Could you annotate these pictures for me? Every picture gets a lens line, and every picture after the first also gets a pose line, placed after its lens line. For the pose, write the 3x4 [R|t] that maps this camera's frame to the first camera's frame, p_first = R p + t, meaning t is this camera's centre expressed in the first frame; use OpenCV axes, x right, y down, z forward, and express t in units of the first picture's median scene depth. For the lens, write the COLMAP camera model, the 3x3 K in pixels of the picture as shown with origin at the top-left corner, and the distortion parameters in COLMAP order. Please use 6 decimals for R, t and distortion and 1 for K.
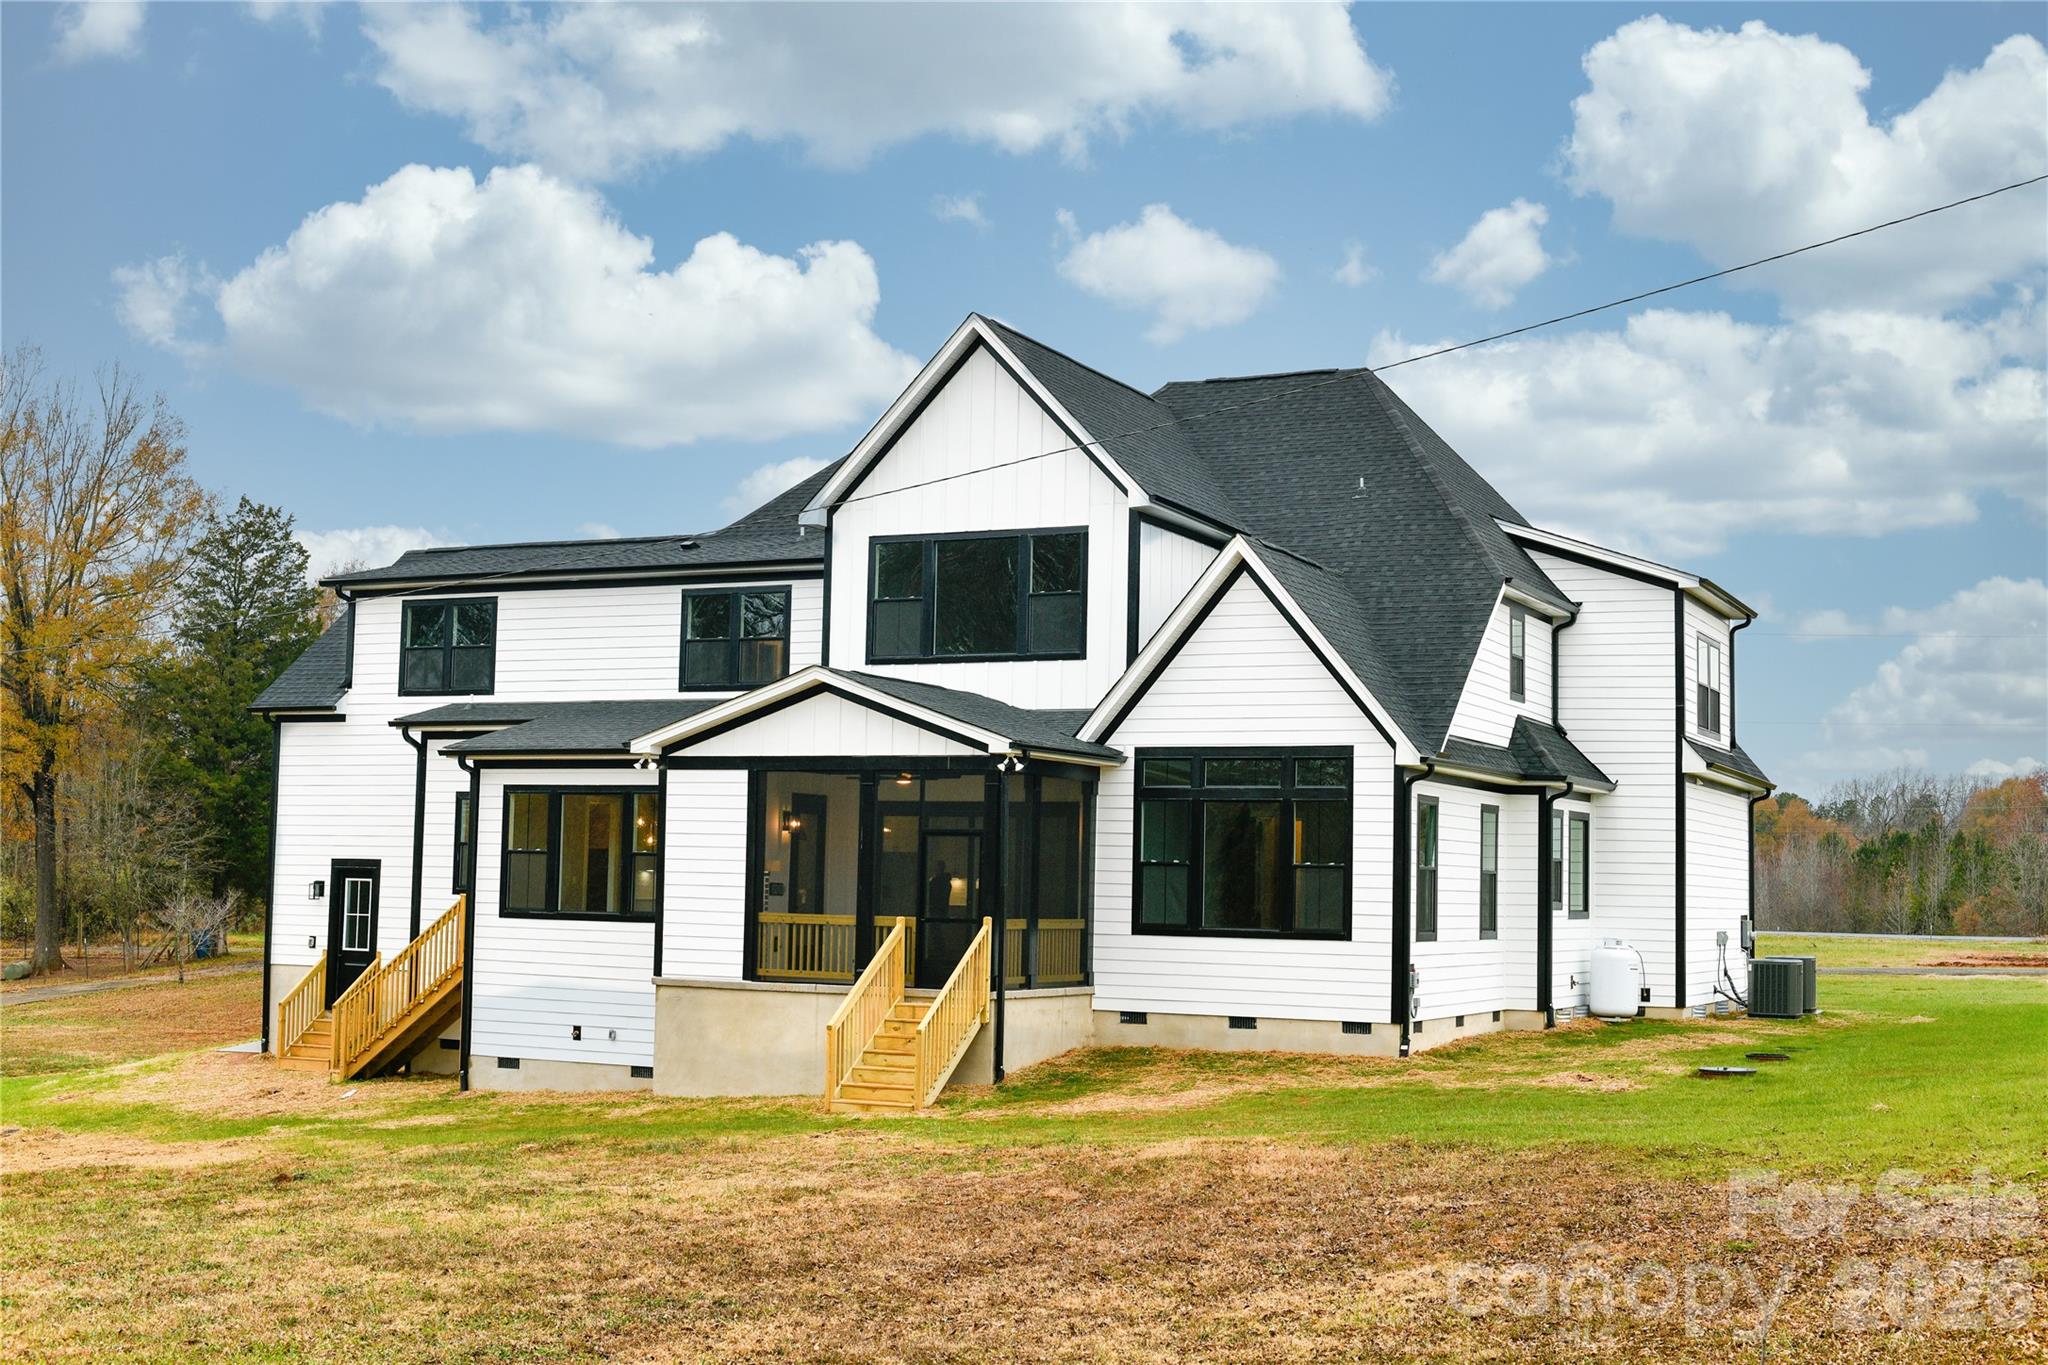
lens RADIAL K [[2414.7, 0, 1024.0], [0, 2414.7, 682.5], [0, 0, 1]] dist [0.019792, 0.021870]
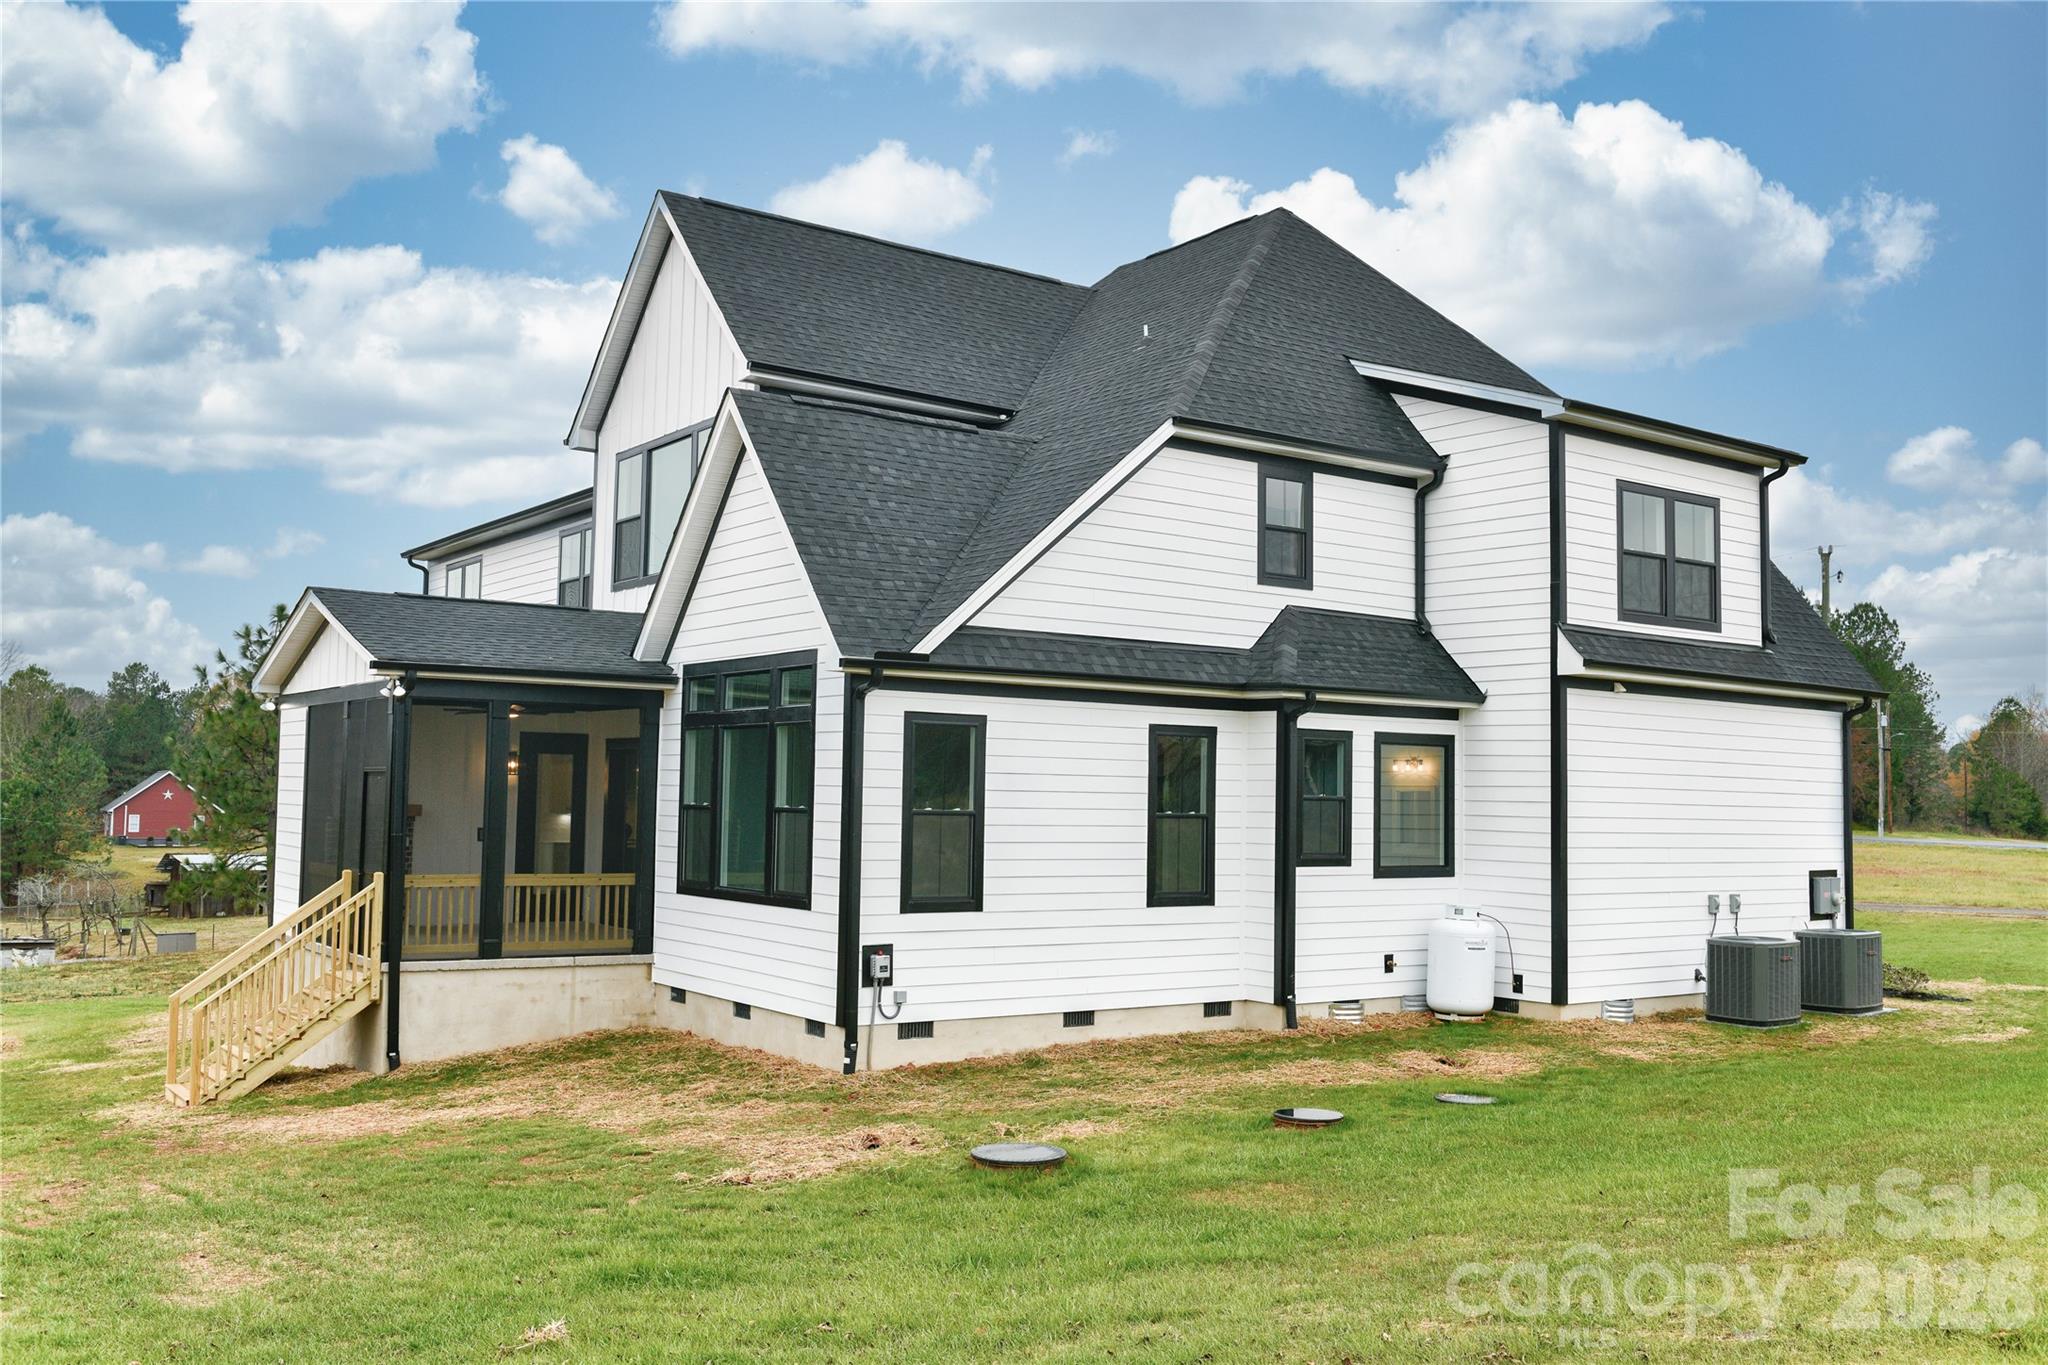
lens RADIAL K [[1750.2, 0, 1024.0], [0, 1750.2, 682.5], [0, 0, 1]] dist [-0.008927, -0.003973]
pose [[0.880188, -0.036995, -0.473180, 0.398839], [0.039323, 0.999214, -0.004976, 0.037788], [0.472993, -0.014227, 0.880951, 0.496464]]
